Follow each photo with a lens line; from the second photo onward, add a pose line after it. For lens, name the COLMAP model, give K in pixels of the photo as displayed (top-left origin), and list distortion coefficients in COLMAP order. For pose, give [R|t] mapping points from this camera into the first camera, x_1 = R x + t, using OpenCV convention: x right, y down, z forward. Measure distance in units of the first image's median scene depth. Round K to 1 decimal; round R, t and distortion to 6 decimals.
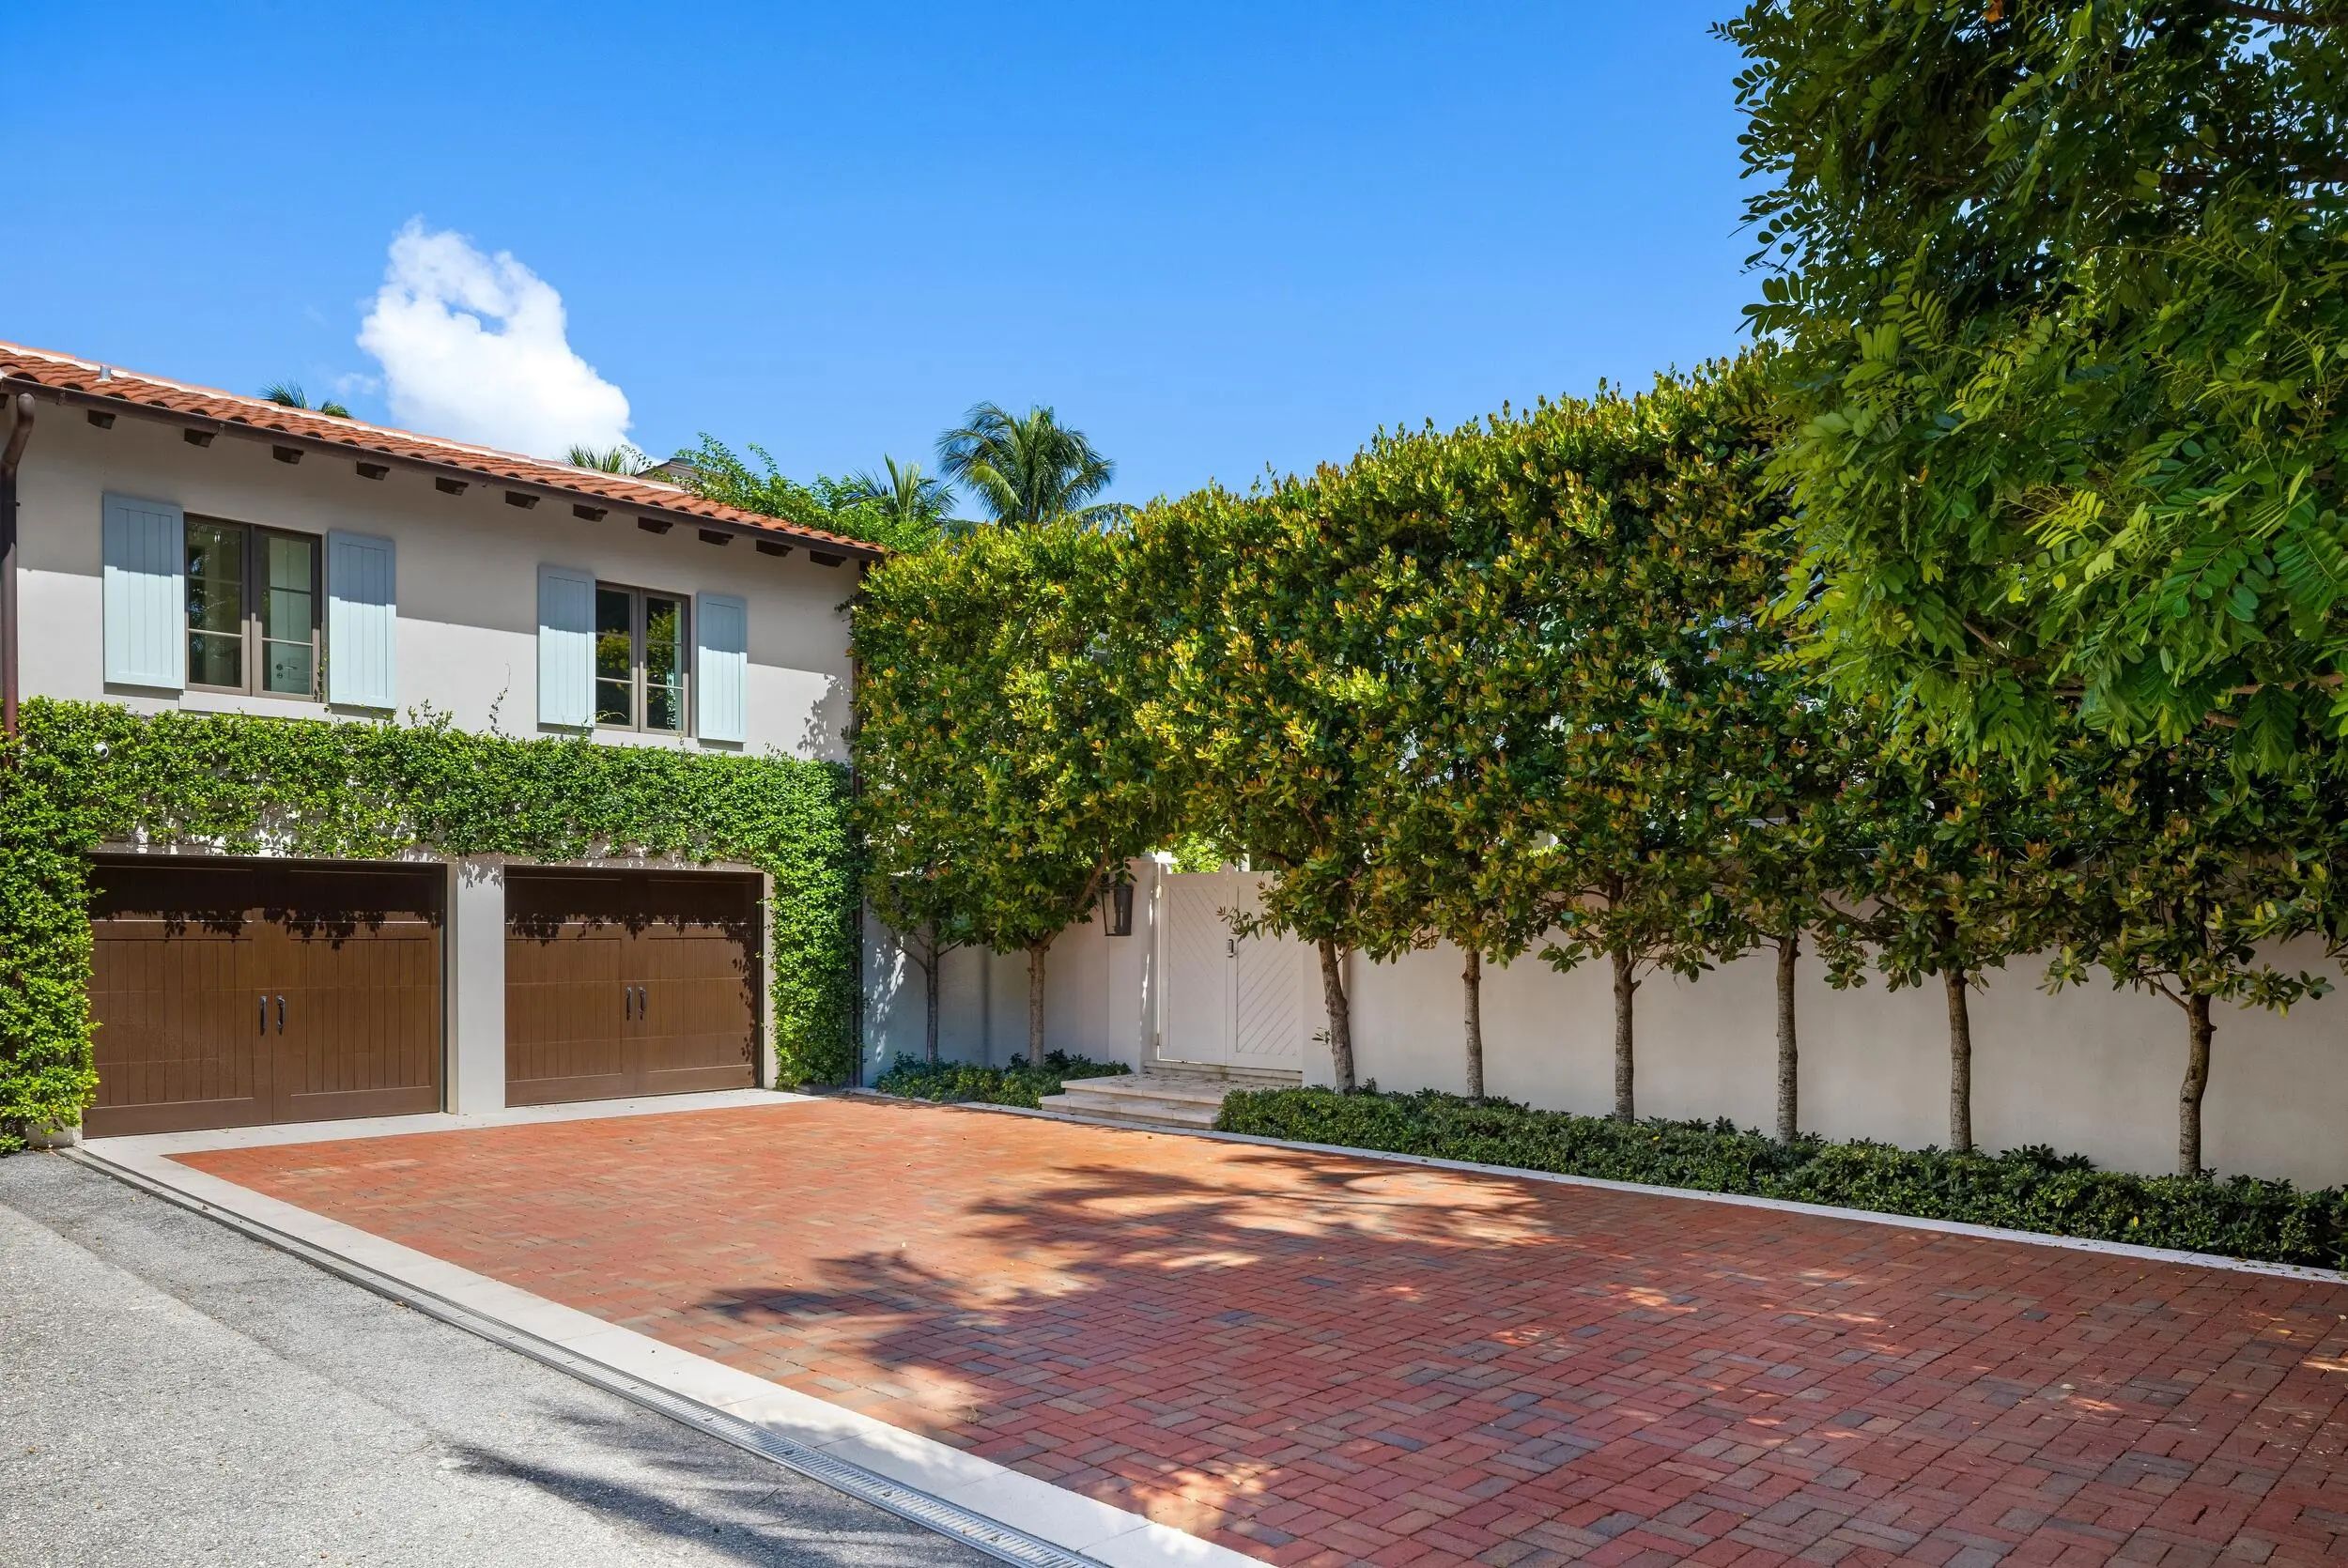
lens RADIAL K [[1603.2, 0, 1169.9], [0, 1603.2, 785.2], [0, 0, 1]] dist [-0.009735, 0.004978]
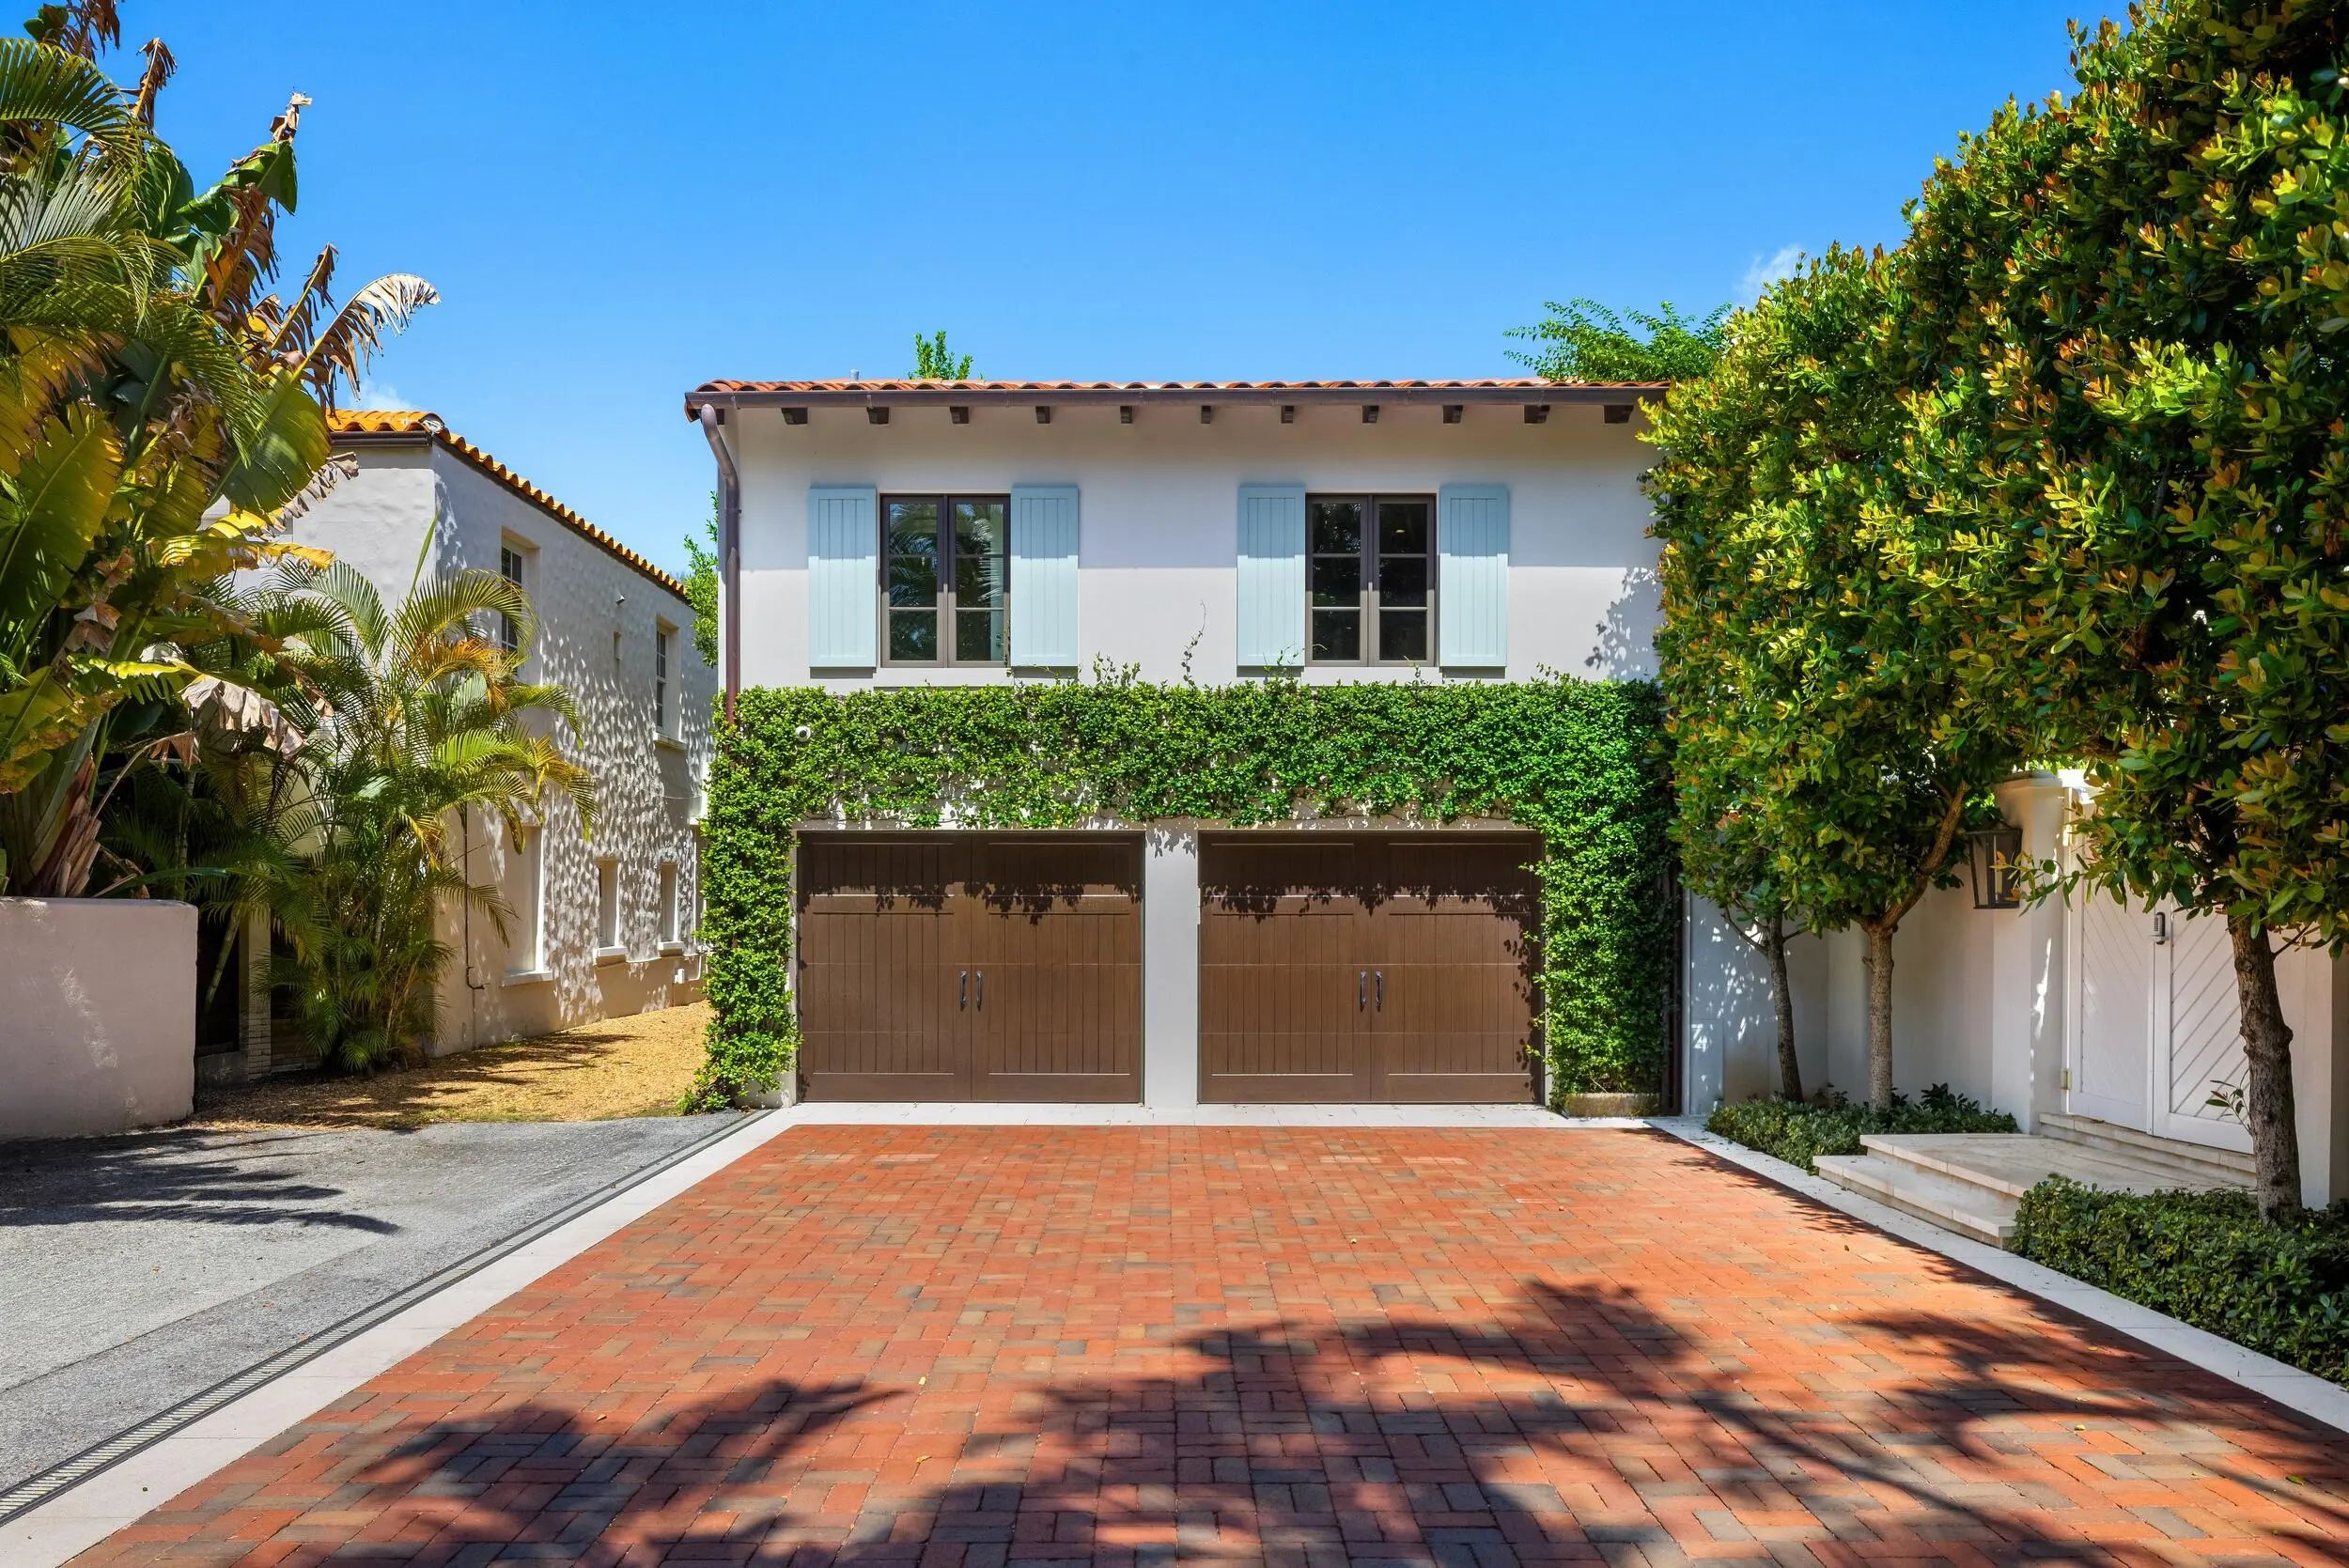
lens RADIAL K [[1604.1, 0, 1195.7], [0, 1604.1, 833.1], [0, 0, 1]] dist [-0.009735, 0.004978]
pose [[0.693332, -0.038260, -0.719602, 0.224559], [0.065350, 0.997813, 0.009912, 0.043503], [0.717649, -0.053898, 0.694316, 0.393517]]
